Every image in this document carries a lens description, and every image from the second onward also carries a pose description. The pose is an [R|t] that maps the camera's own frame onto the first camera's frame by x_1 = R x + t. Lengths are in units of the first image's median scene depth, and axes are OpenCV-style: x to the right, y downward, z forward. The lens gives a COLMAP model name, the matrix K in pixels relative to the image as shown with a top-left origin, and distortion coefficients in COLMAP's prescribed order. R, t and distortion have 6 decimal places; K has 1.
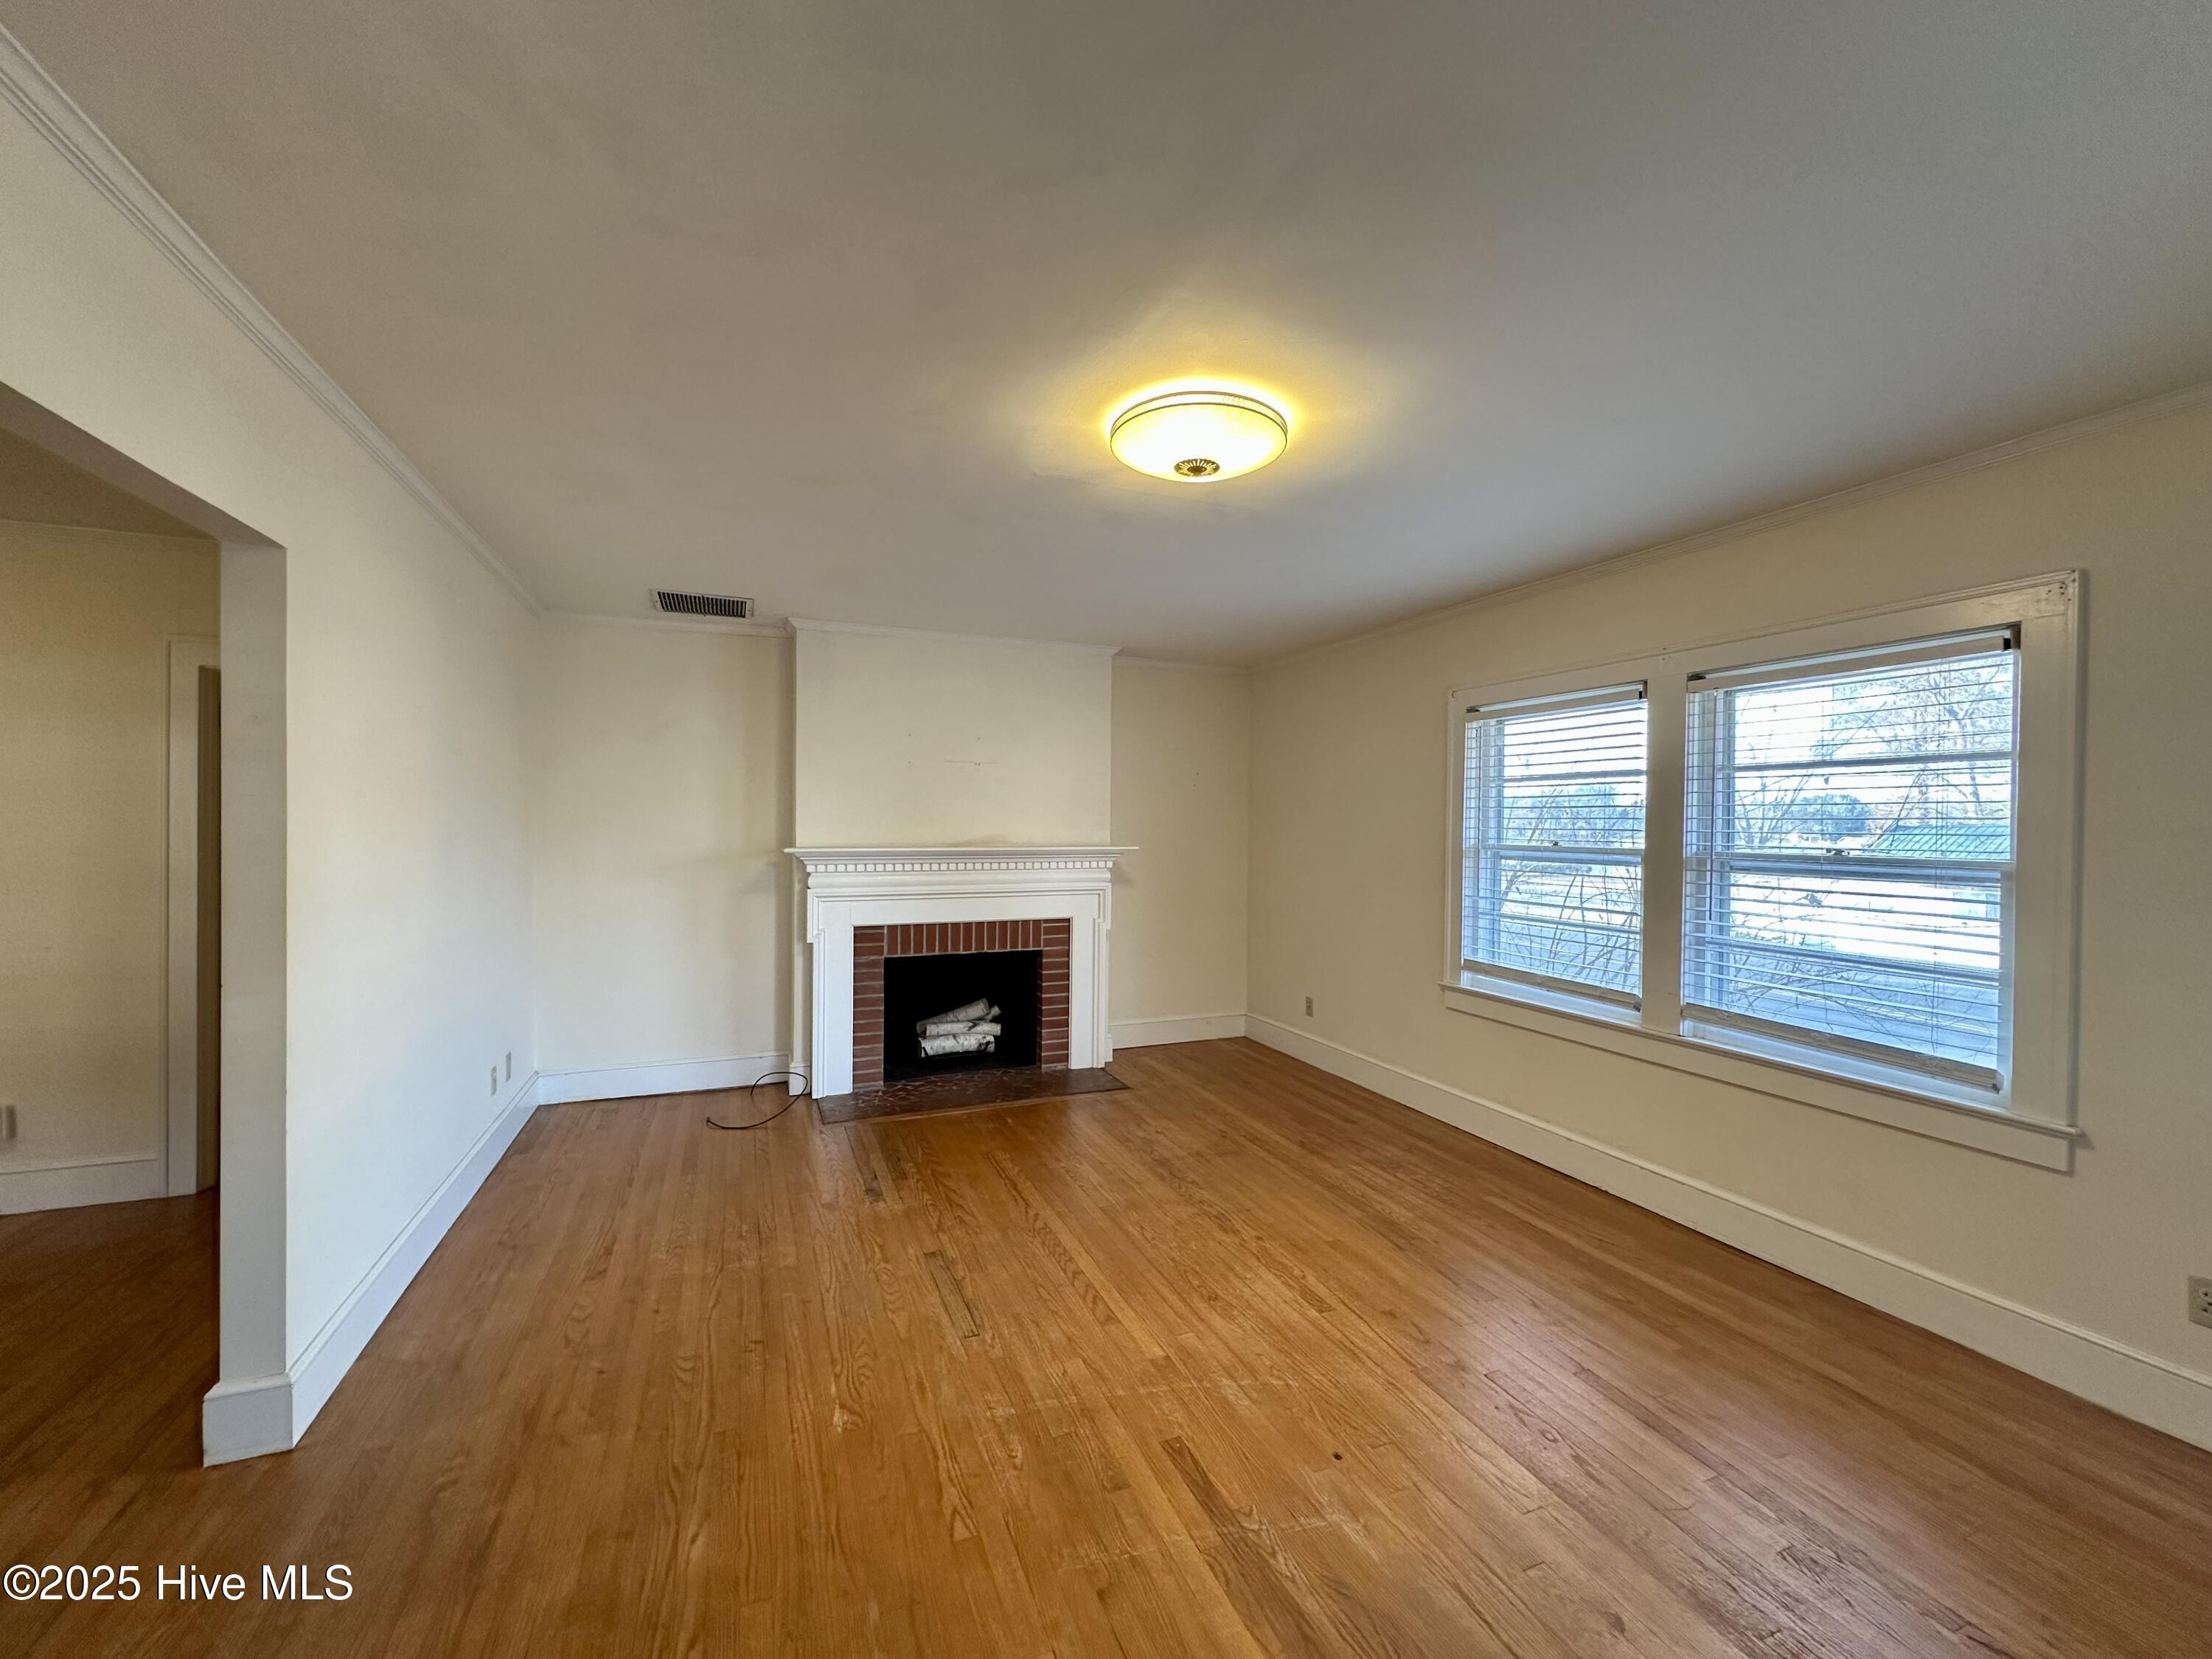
lens RADIAL K [[884.9, 0, 1099.7], [0, 884.9, 832.7], [0, 0, 1]] dist [-0.007856, 0.000043]
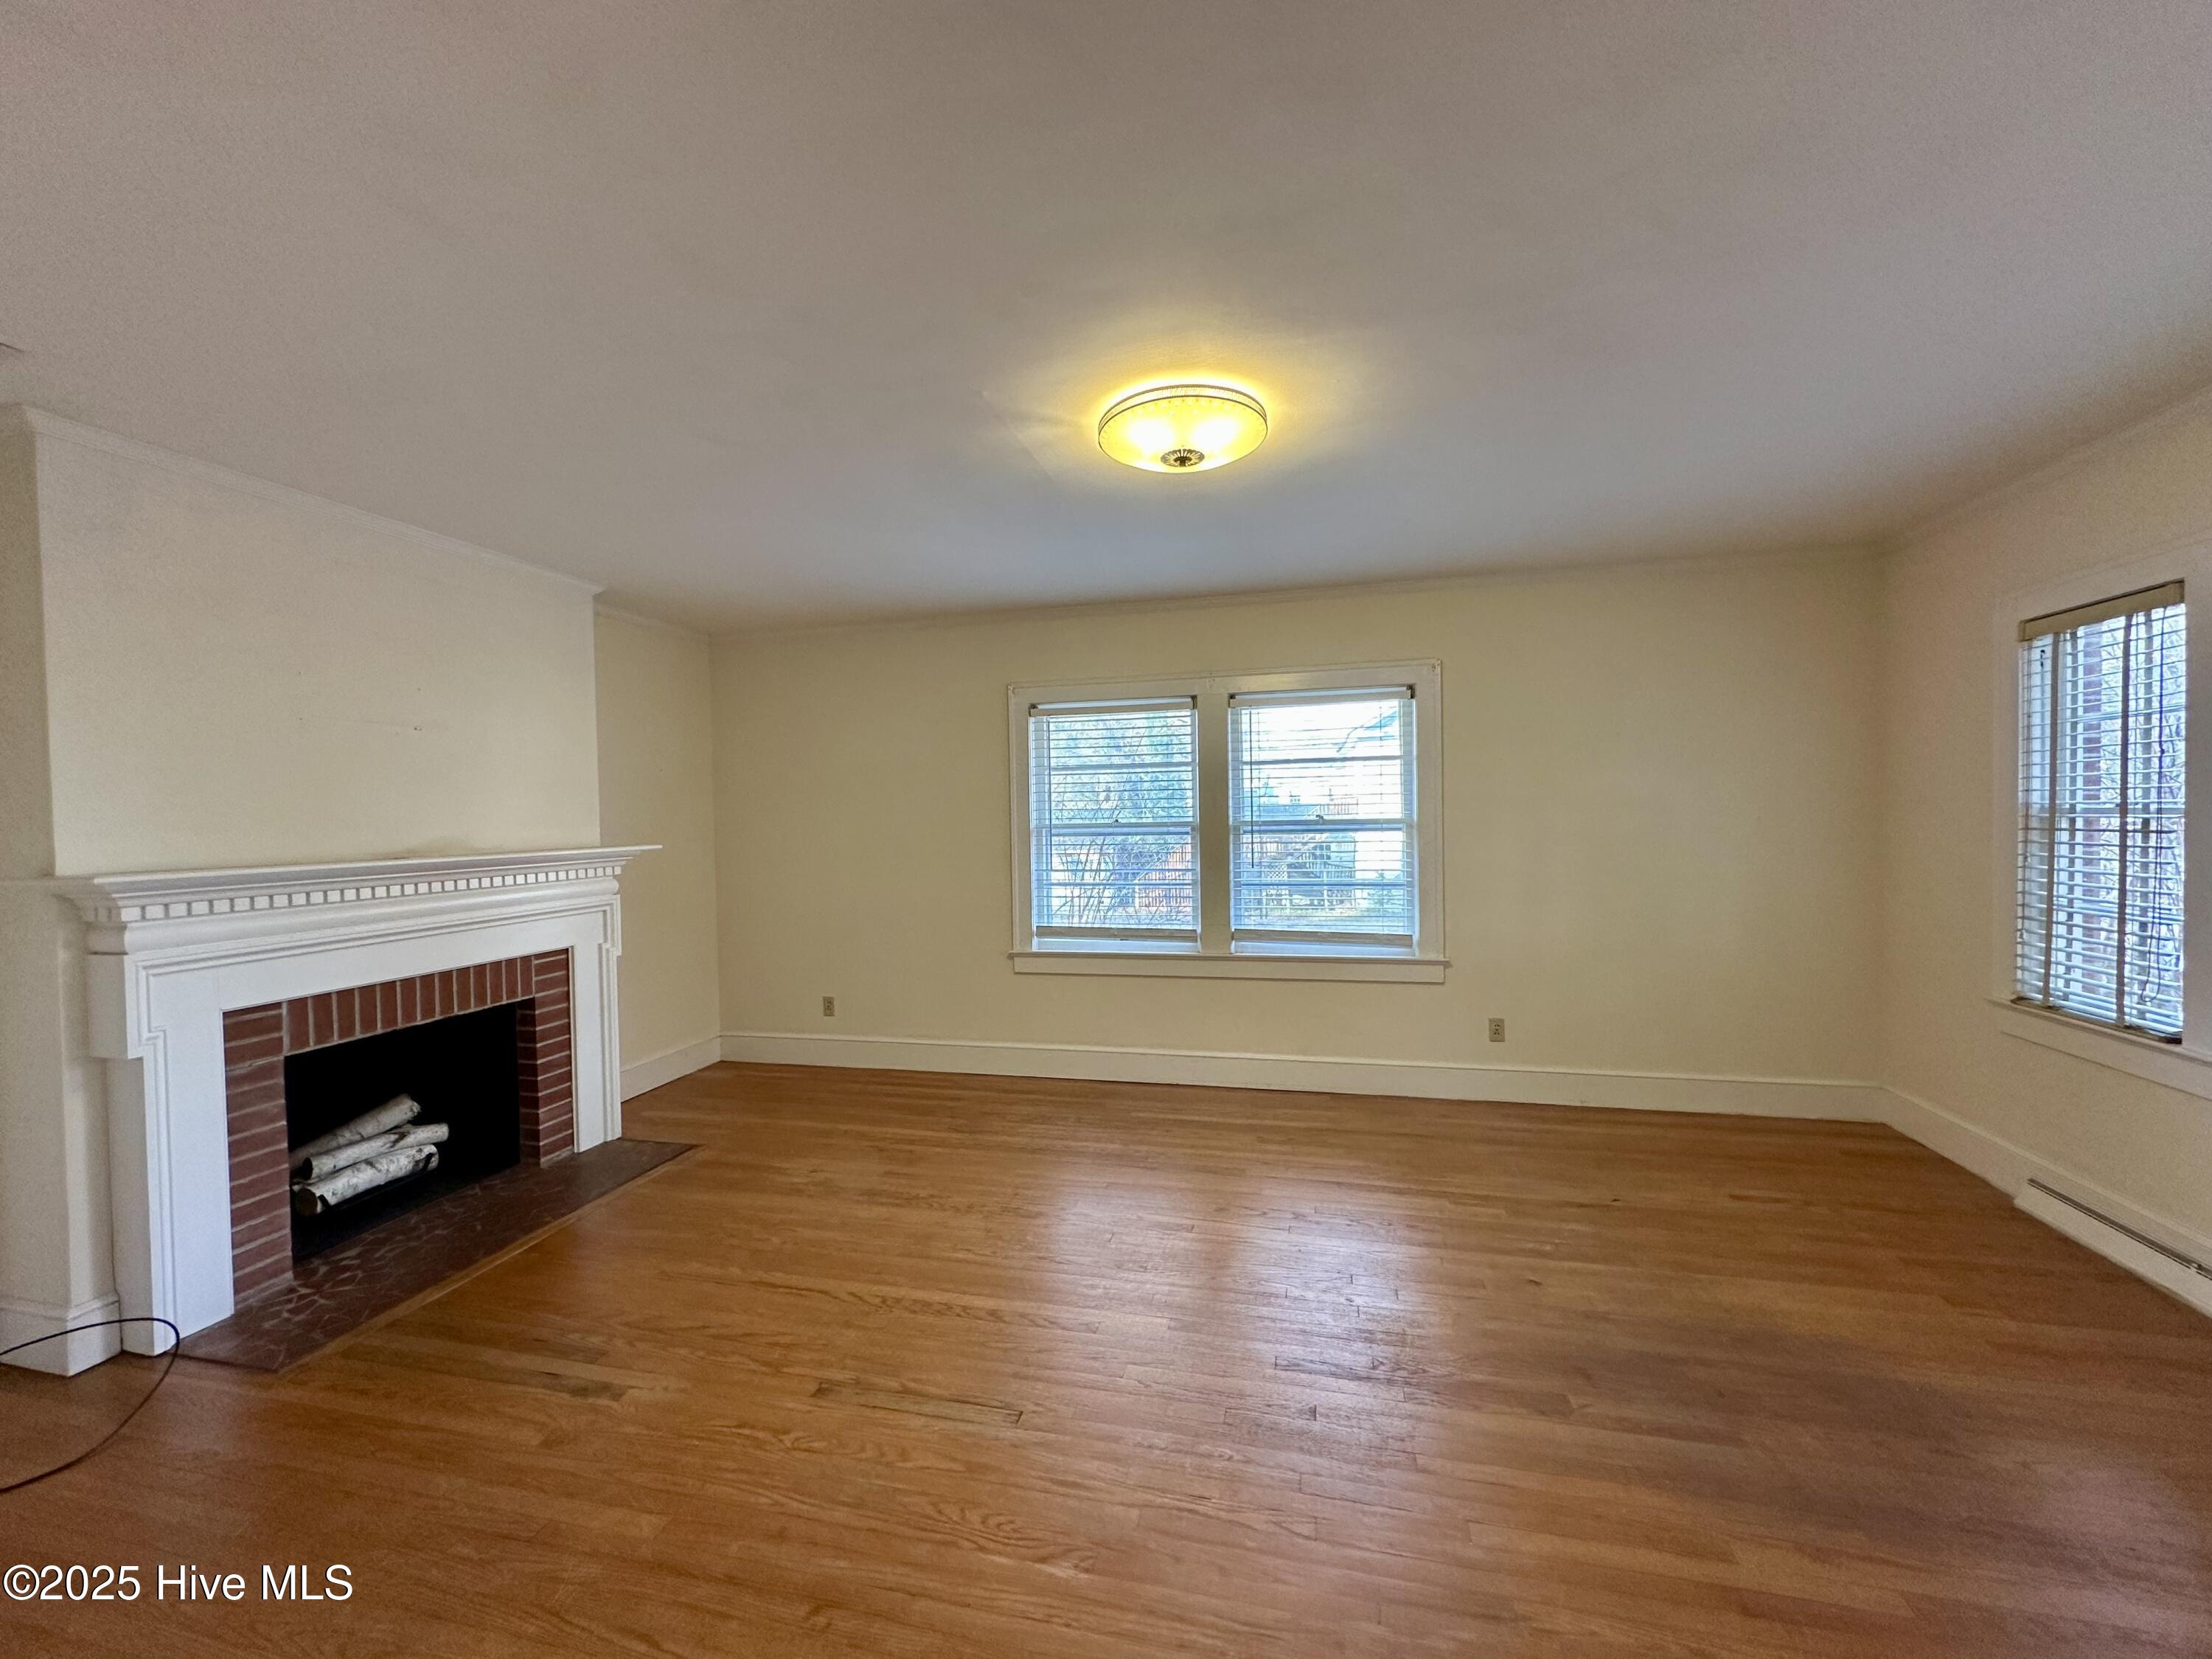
lens RADIAL K [[884.9, 0, 1112.4], [0, 884.9, 830.9], [0, 0, 1]] dist [-0.007856, 0.000043]
pose [[0.579224, -0.035767, 0.814384, -0.406648], [0.035092, 0.999205, 0.018925, 0.002470], [-0.814413, 0.017617, 0.580018, 0.235660]]
